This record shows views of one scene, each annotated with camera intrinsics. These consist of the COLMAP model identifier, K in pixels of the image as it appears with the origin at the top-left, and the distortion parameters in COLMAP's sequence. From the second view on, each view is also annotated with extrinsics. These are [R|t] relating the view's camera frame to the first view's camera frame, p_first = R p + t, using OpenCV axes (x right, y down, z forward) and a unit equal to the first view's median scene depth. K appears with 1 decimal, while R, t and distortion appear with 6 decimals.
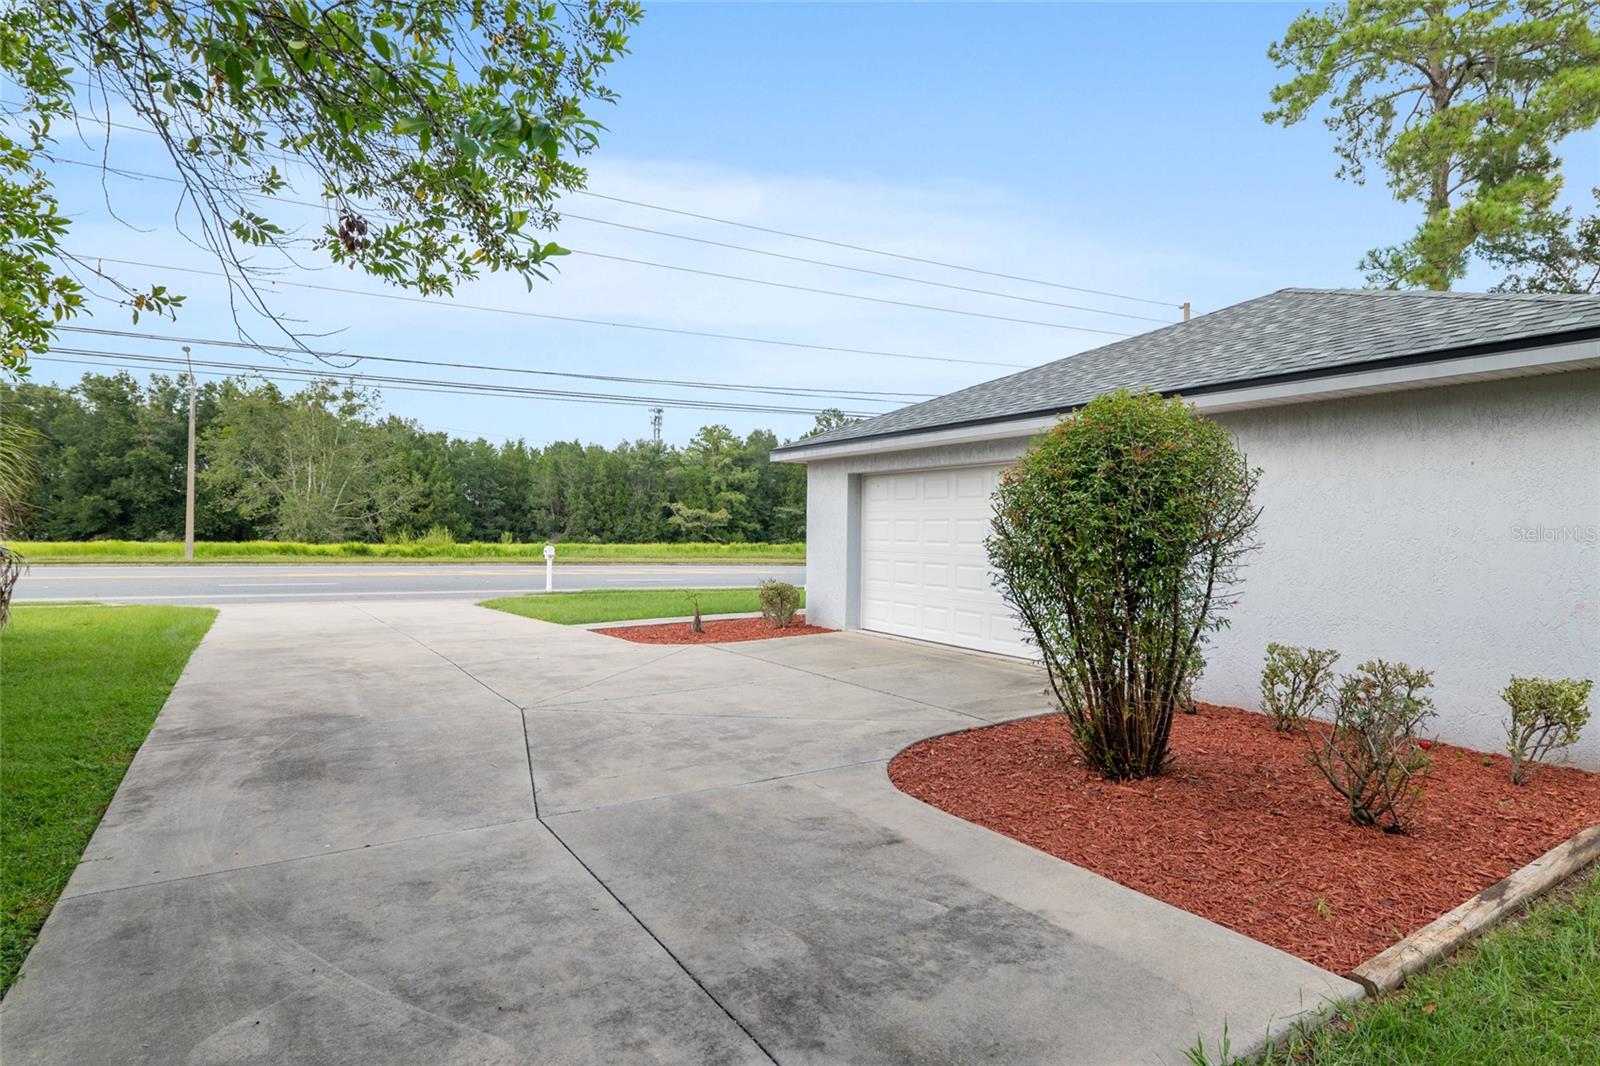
lens RADIAL K [[880.8, 0, 800.0], [0, 880.8, 533.0], [0, 0, 1]] dist [-0.002461, 0.000142]
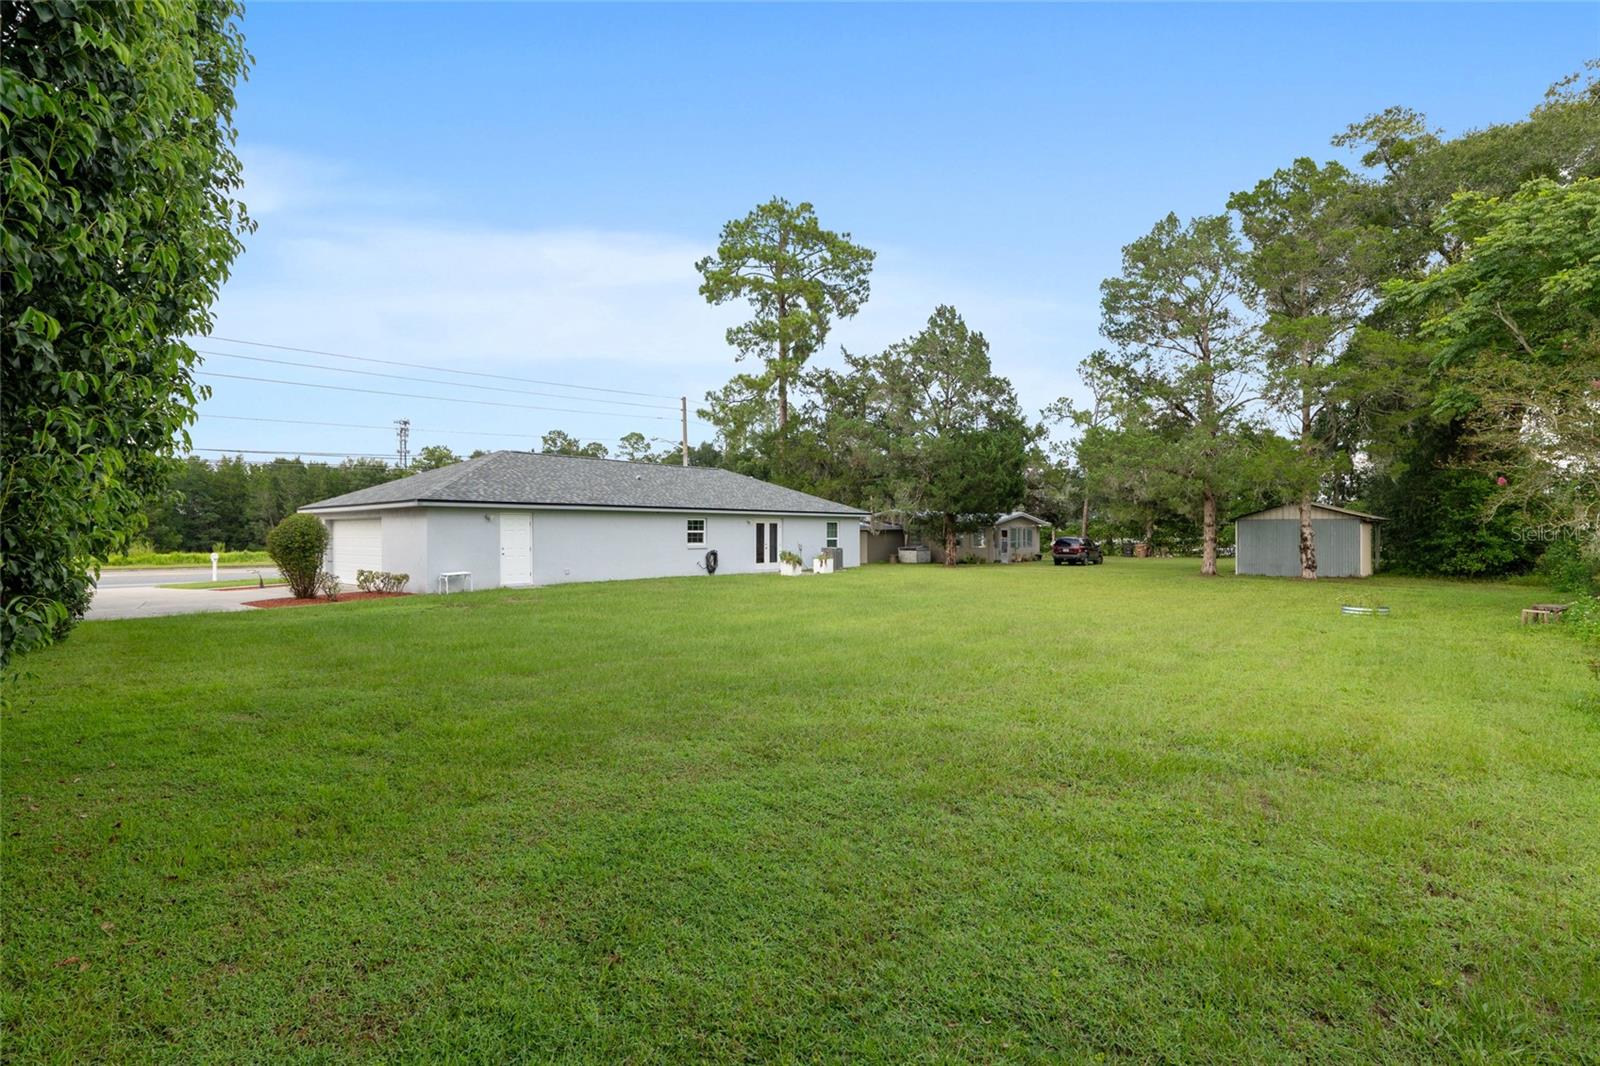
lens RADIAL K [[756.5, 0, 800.0], [0, 756.5, 533.0], [0, 0, 1]] dist [-0.000126, -0.001007]
pose [[0.949168, -0.018408, 0.314230, 0.103123], [0.018961, 0.999819, 0.001296, -0.001133], [-0.314197, 0.004728, 0.949346, -0.225317]]
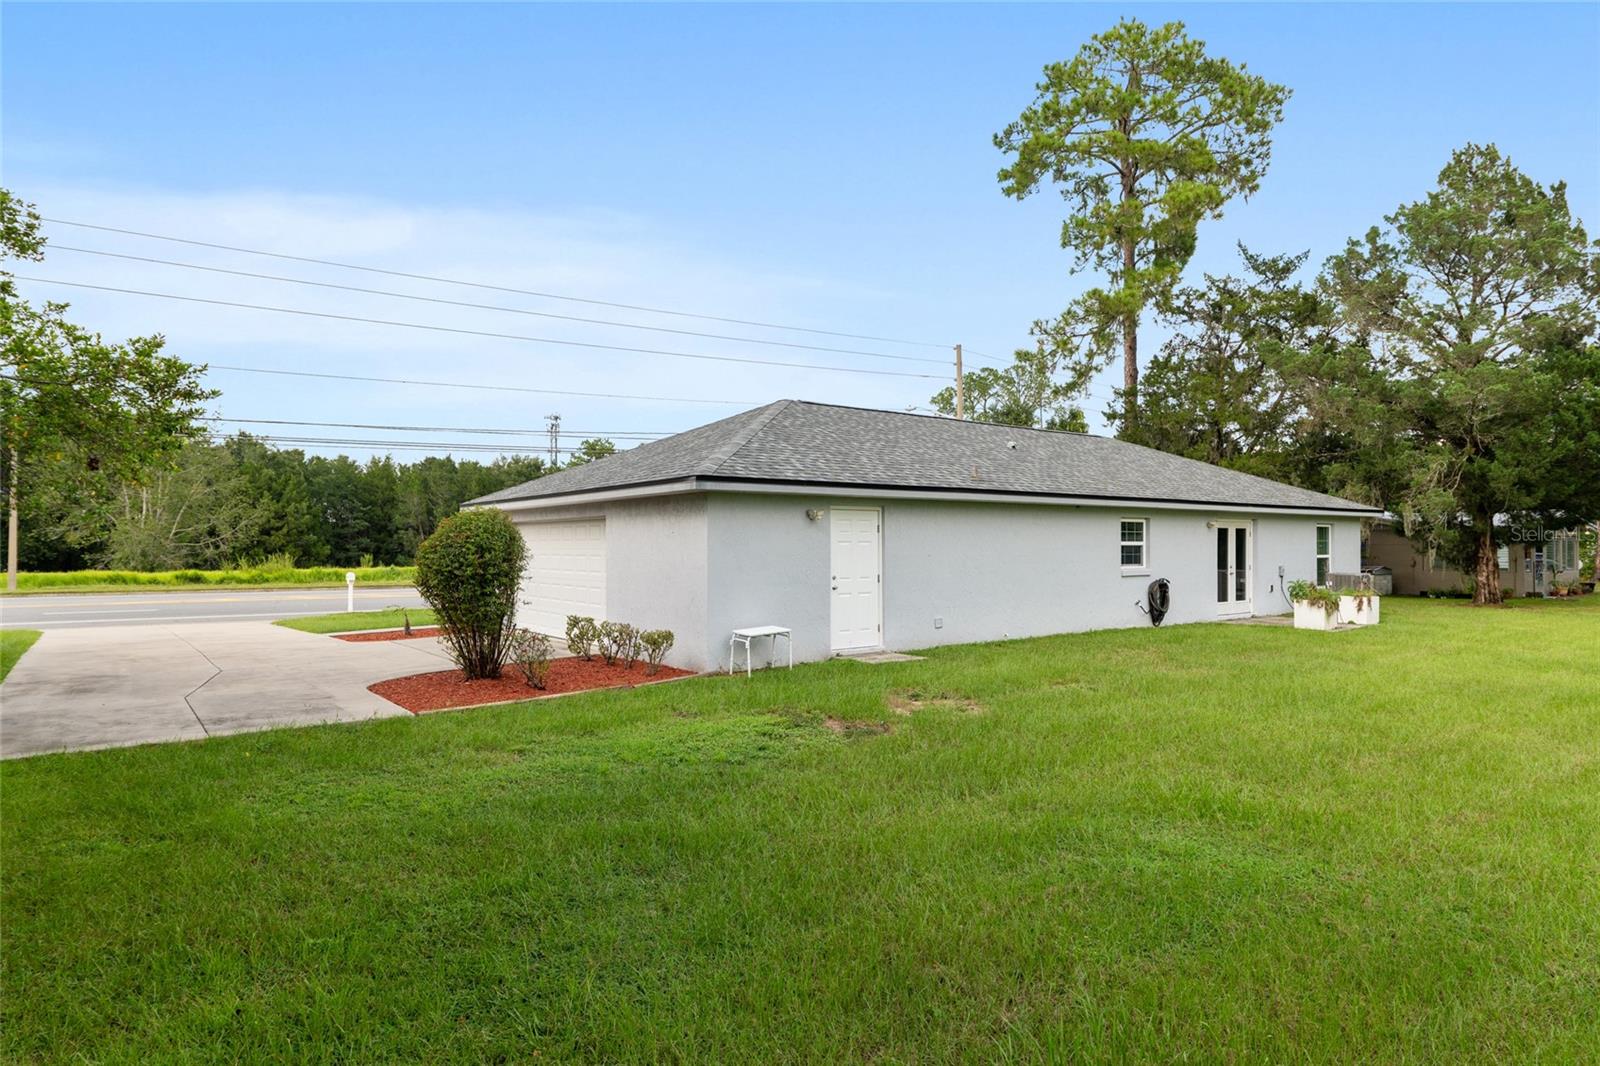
lens RADIAL K [[939.9, 0, 800.0], [0, 939.9, 533.0], [0, 0, 1]] dist [0.000459, -0.000673]
pose [[0.995505, -0.016078, 0.093333, 0.063802], [0.017480, 0.999746, -0.014228, -0.003022], [-0.093080, 0.015796, 0.995533, -0.095566]]
